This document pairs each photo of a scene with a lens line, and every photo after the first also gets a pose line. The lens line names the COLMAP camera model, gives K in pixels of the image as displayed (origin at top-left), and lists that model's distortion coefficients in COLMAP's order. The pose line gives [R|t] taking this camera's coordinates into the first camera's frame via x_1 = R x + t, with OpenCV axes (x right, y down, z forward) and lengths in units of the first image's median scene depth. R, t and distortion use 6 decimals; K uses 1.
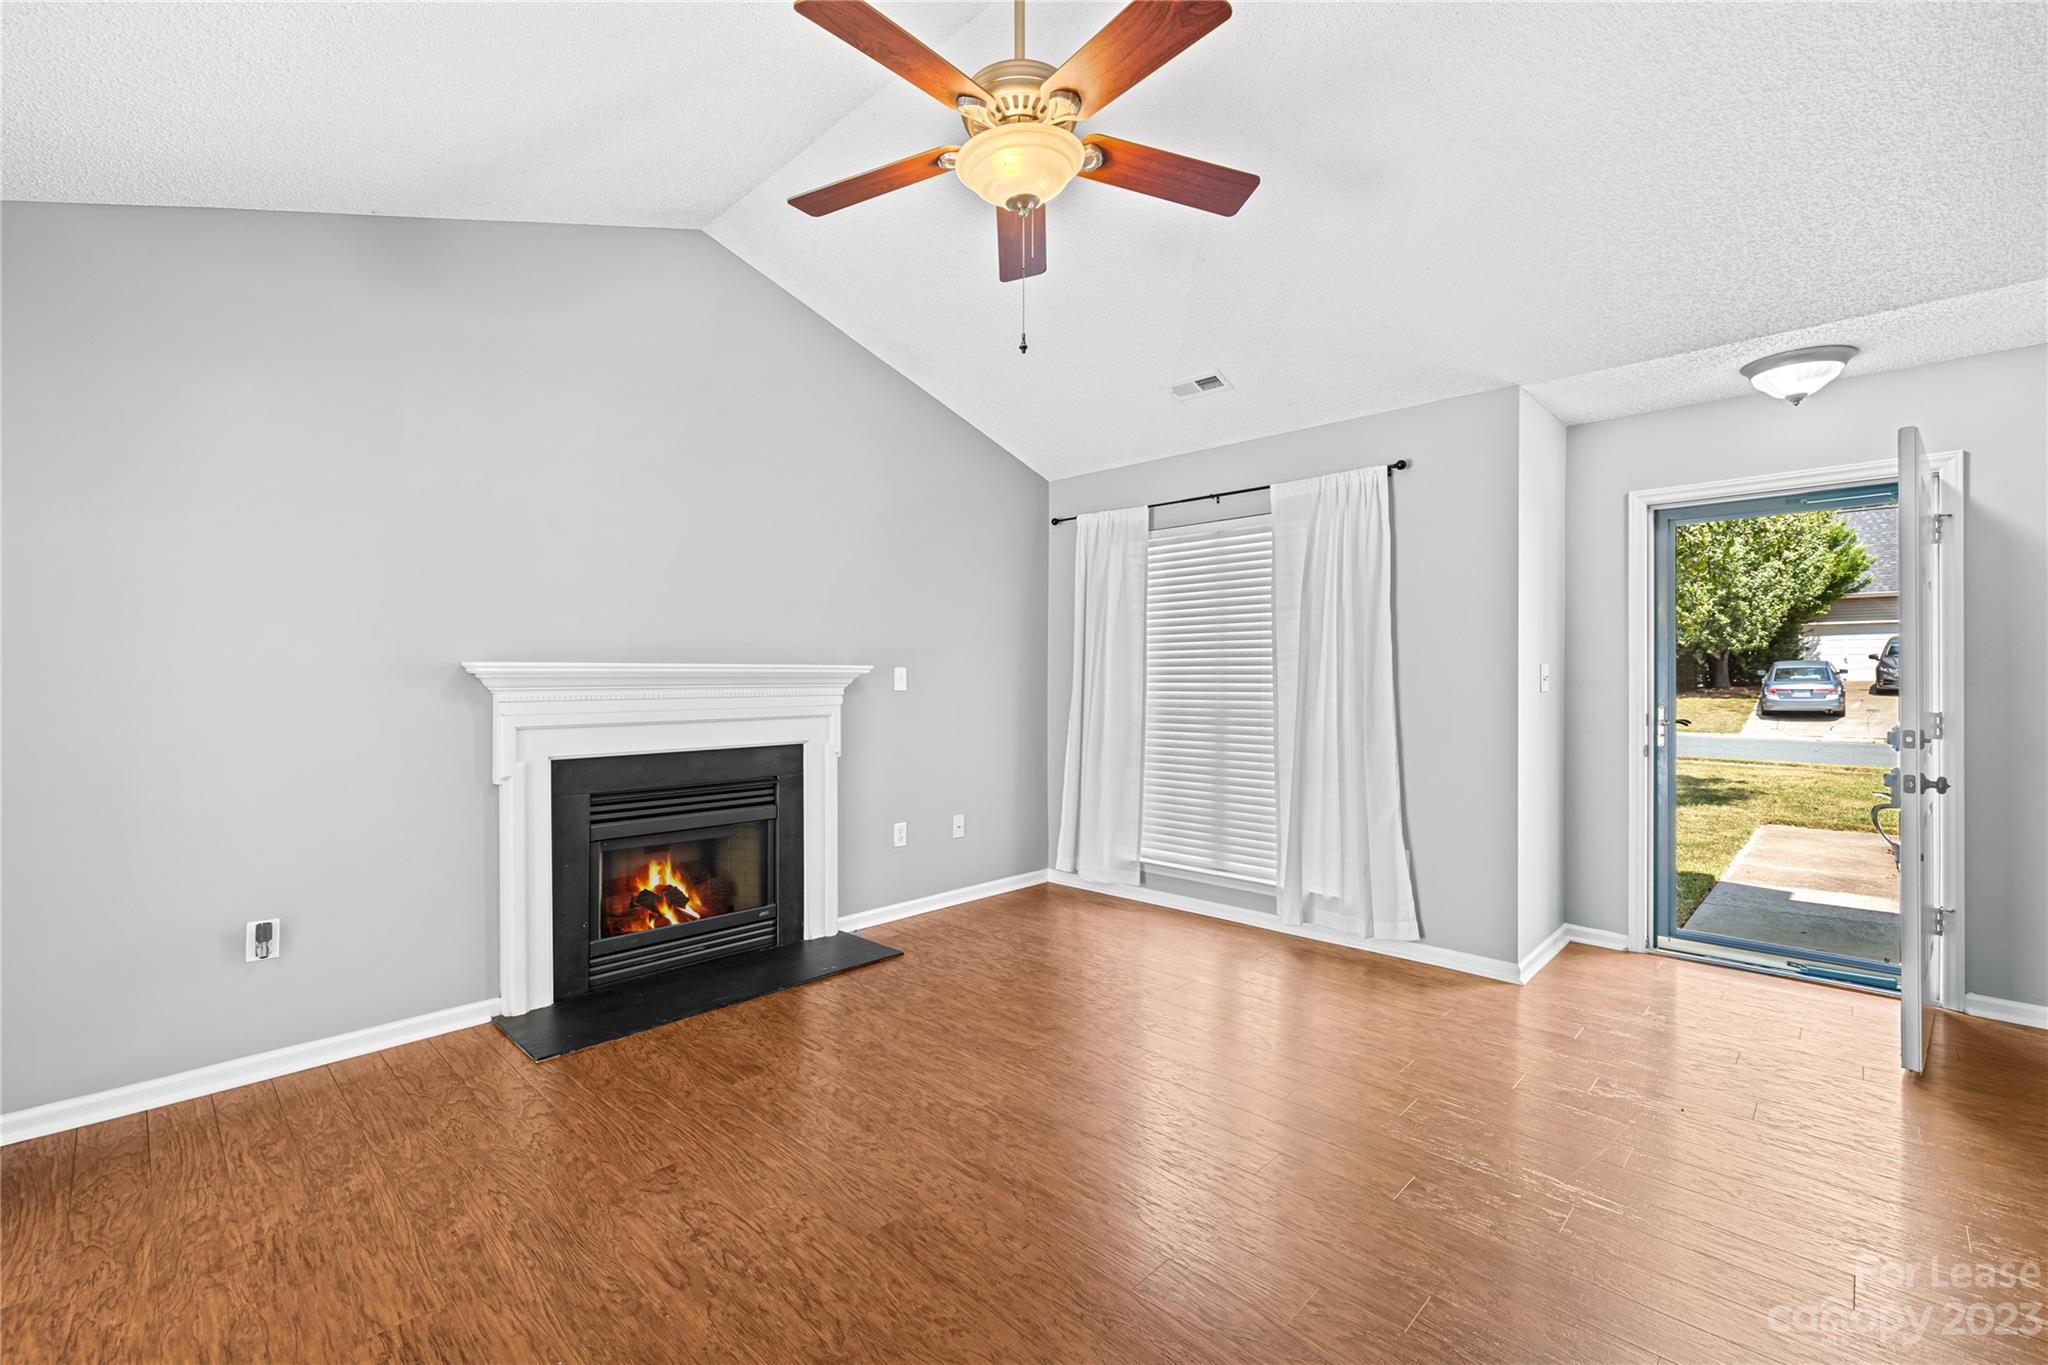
lens RADIAL K [[863.1, 0, 1017.1], [0, 863.1, 670.3], [0, 0, 1]] dist [-0.000080, 0.000098]
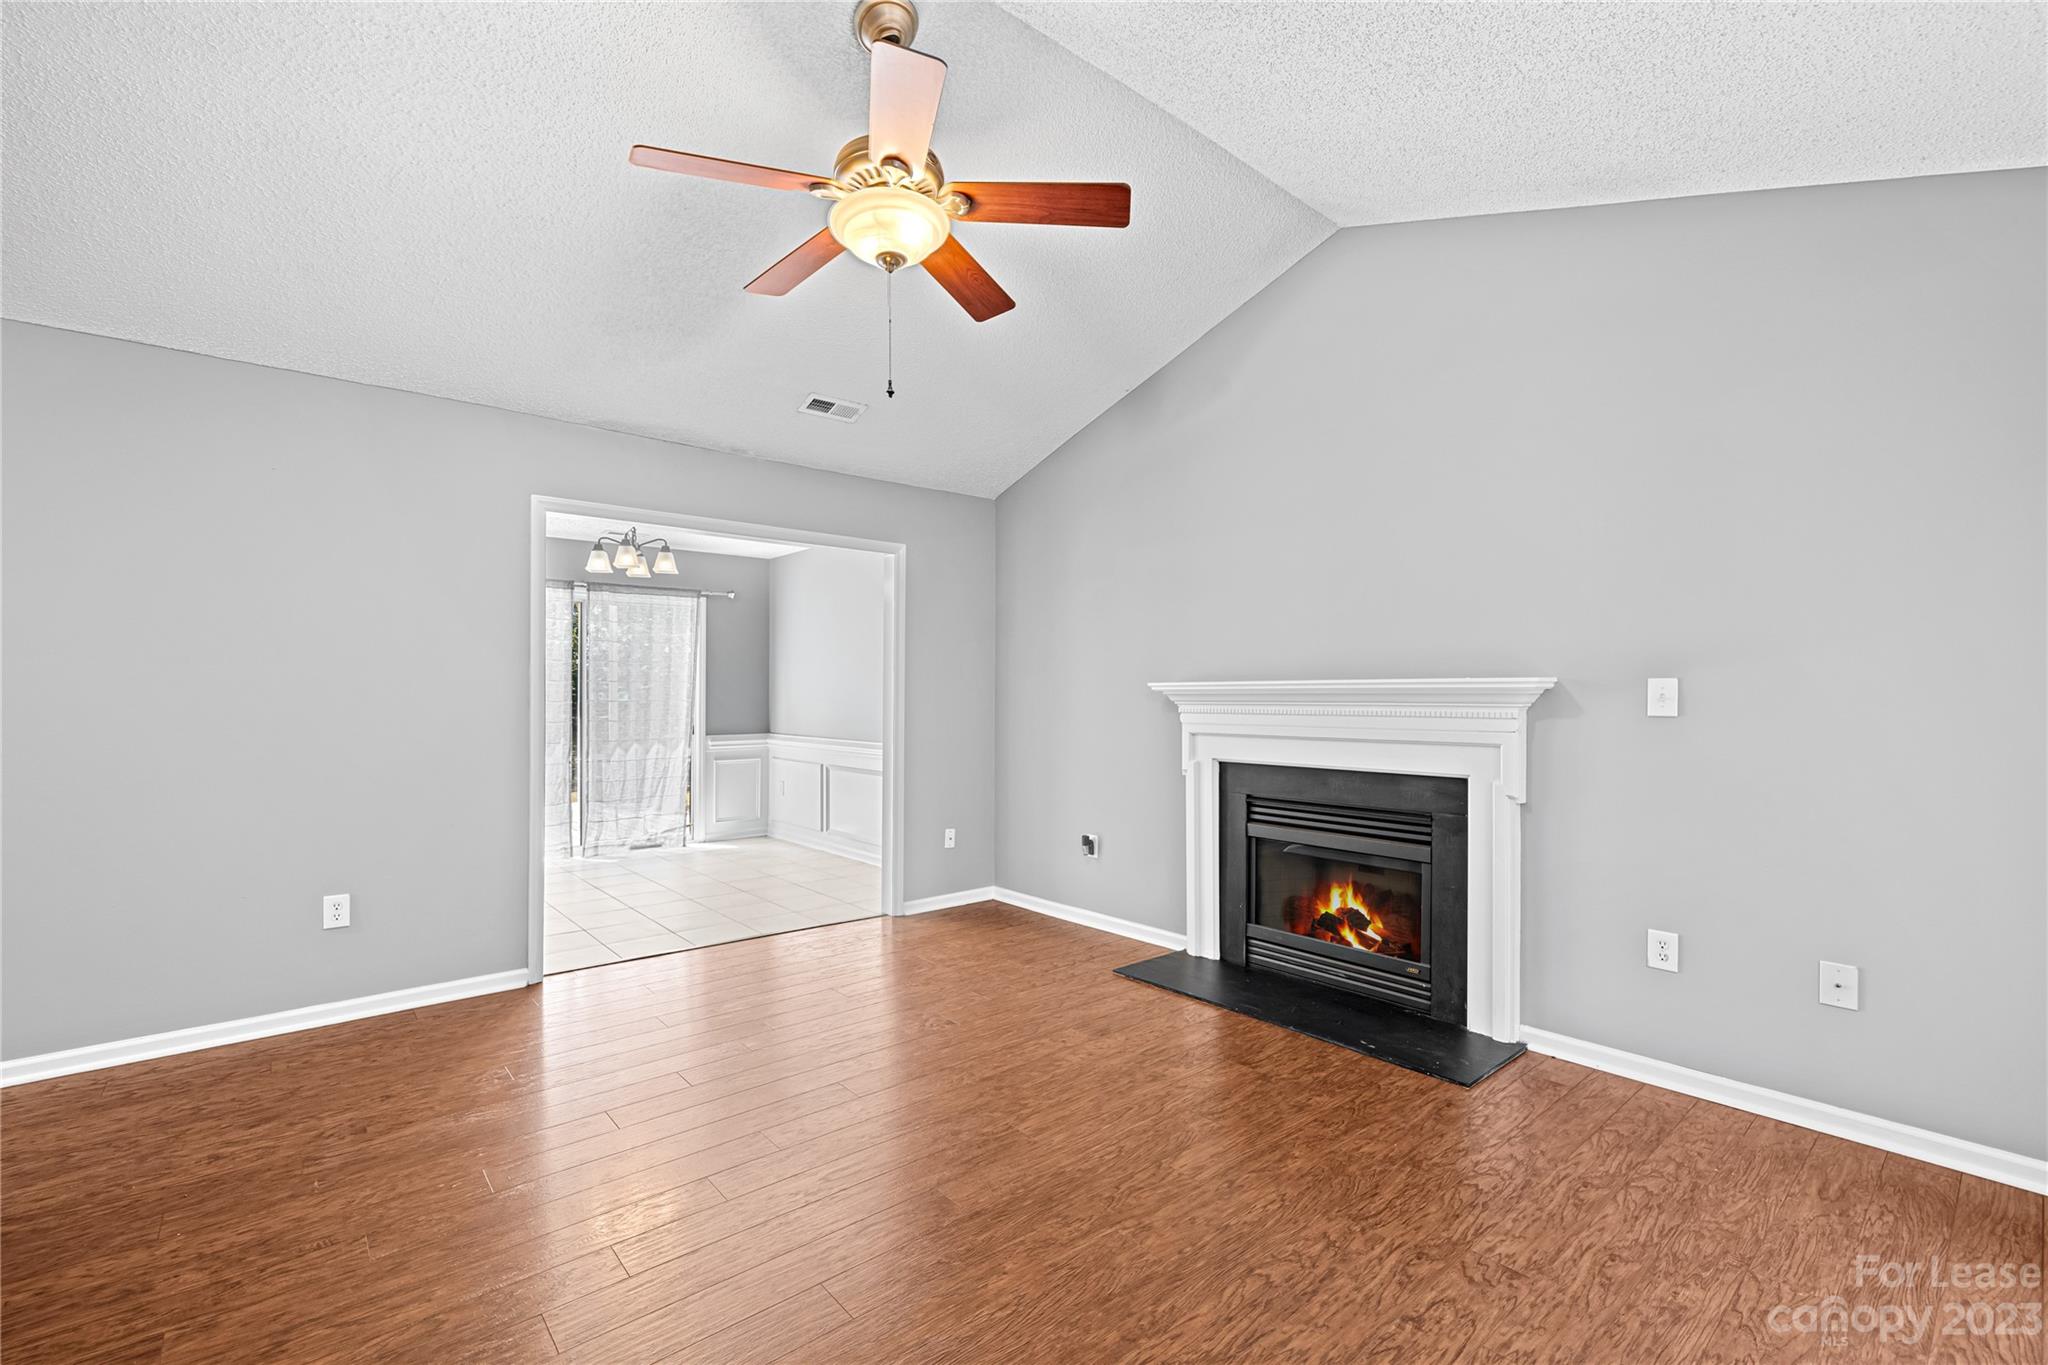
lens RADIAL K [[875.5, 0, 1015.5], [0, 875.5, 694.7], [0, 0, 1]] dist [0.000163, -0.000002]
pose [[-0.084829, 0.004770, -0.996384, 0.614349], [0.010288, 0.999939, 0.003911, 0.001403], [0.996342, -0.009919, -0.084873, 0.697437]]
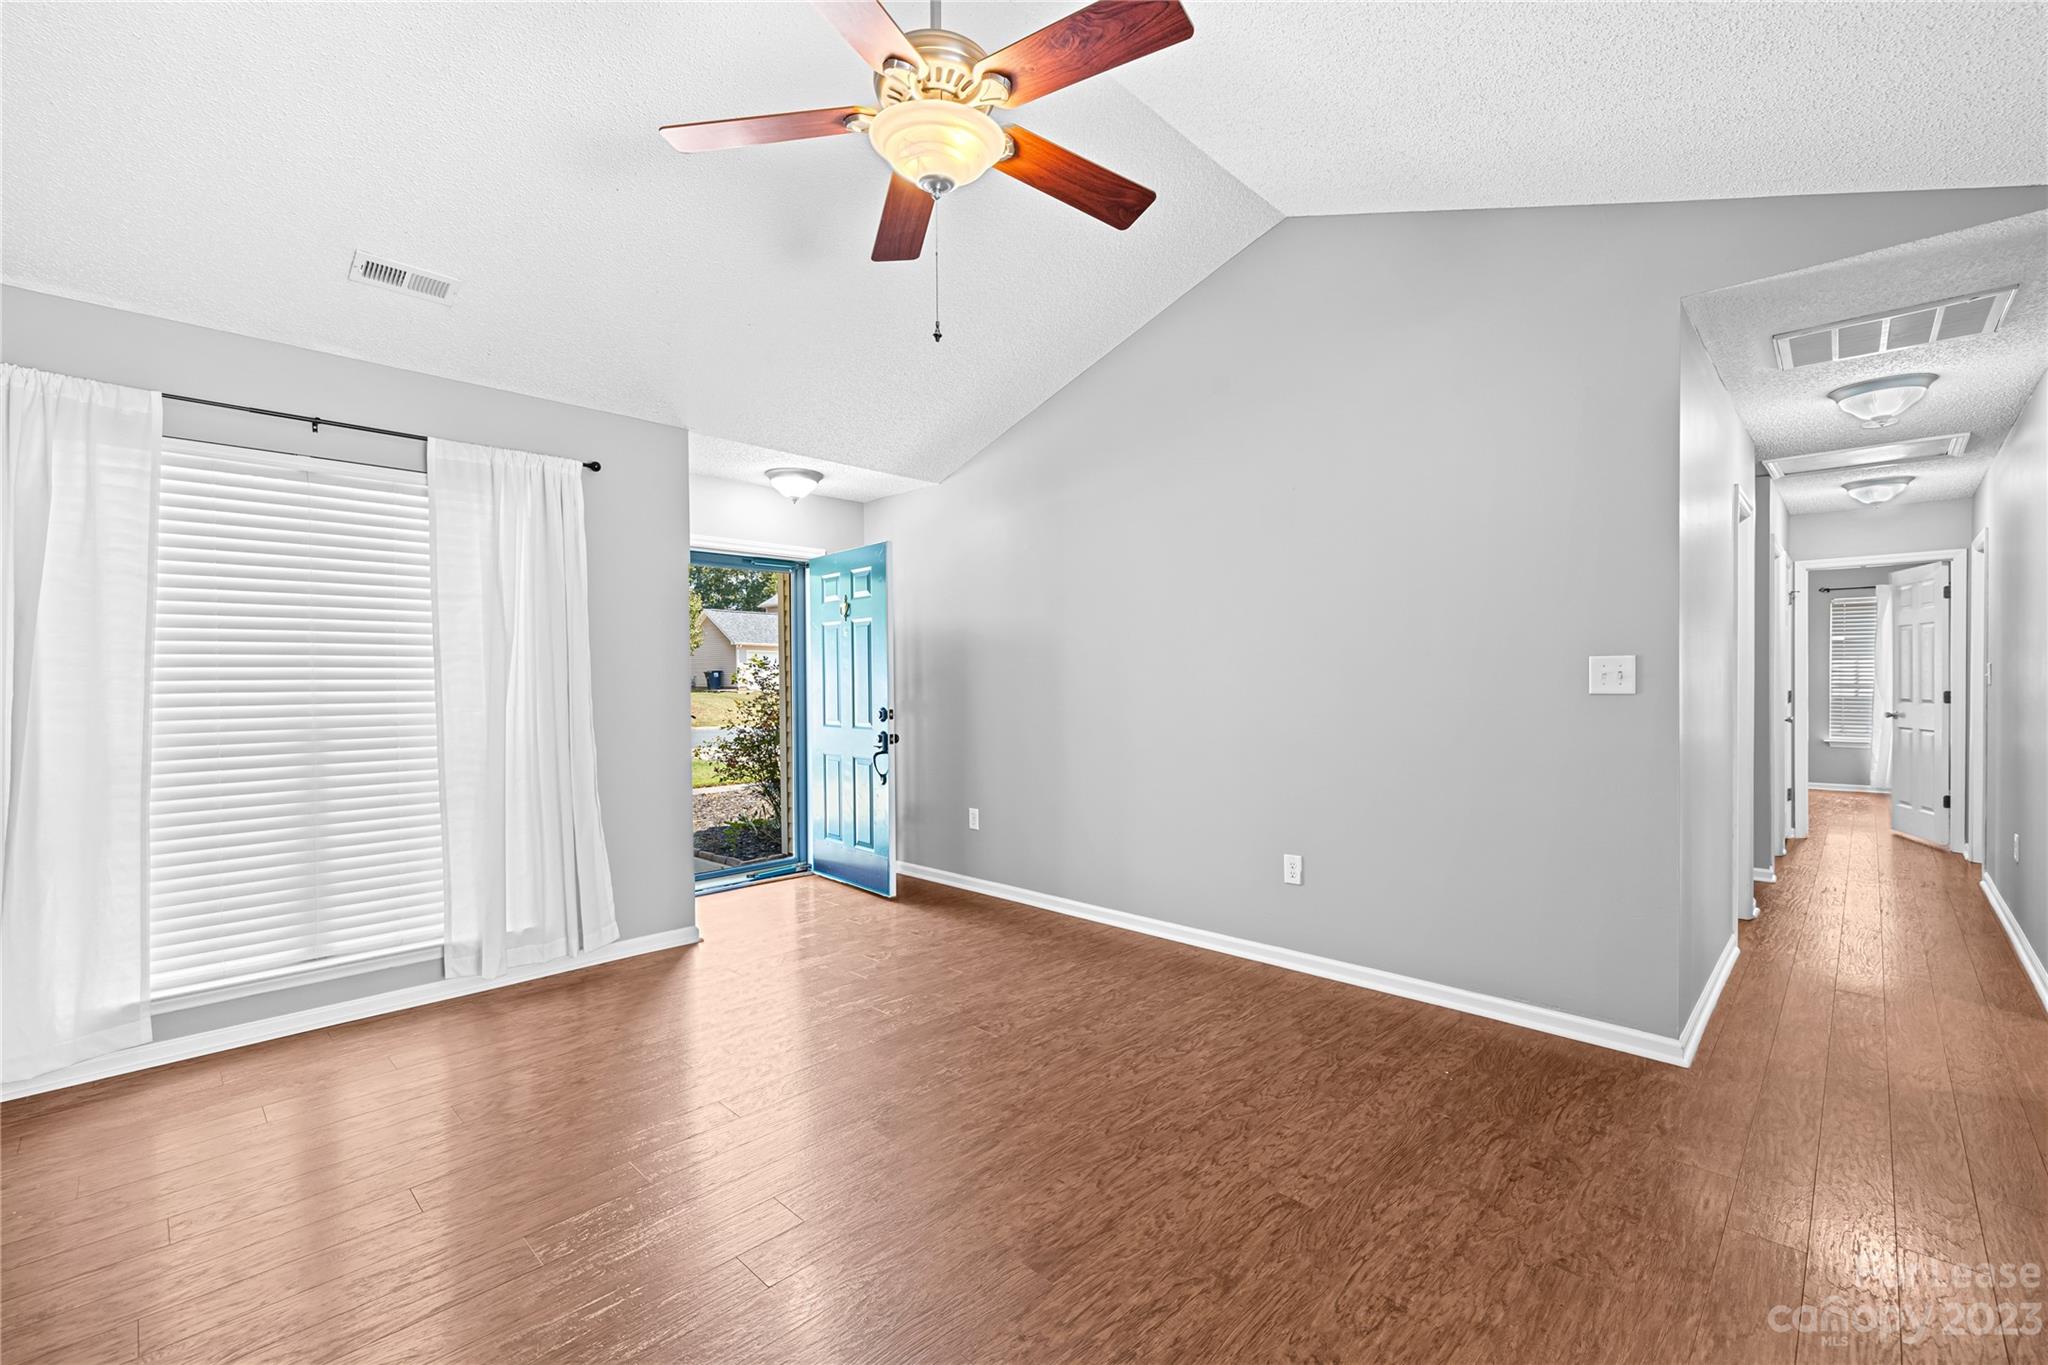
lens RADIAL K [[865.2, 0, 1015.7], [0, 865.2, 678.3], [0, 0, 1]] dist [0.001901, 0.000155]
pose [[0.011316, 0.001264, 0.999935, -0.540164], [-0.000739, 0.999999, -0.001255, 0.005153], [-0.999936, -0.000725, 0.011317, 0.503313]]
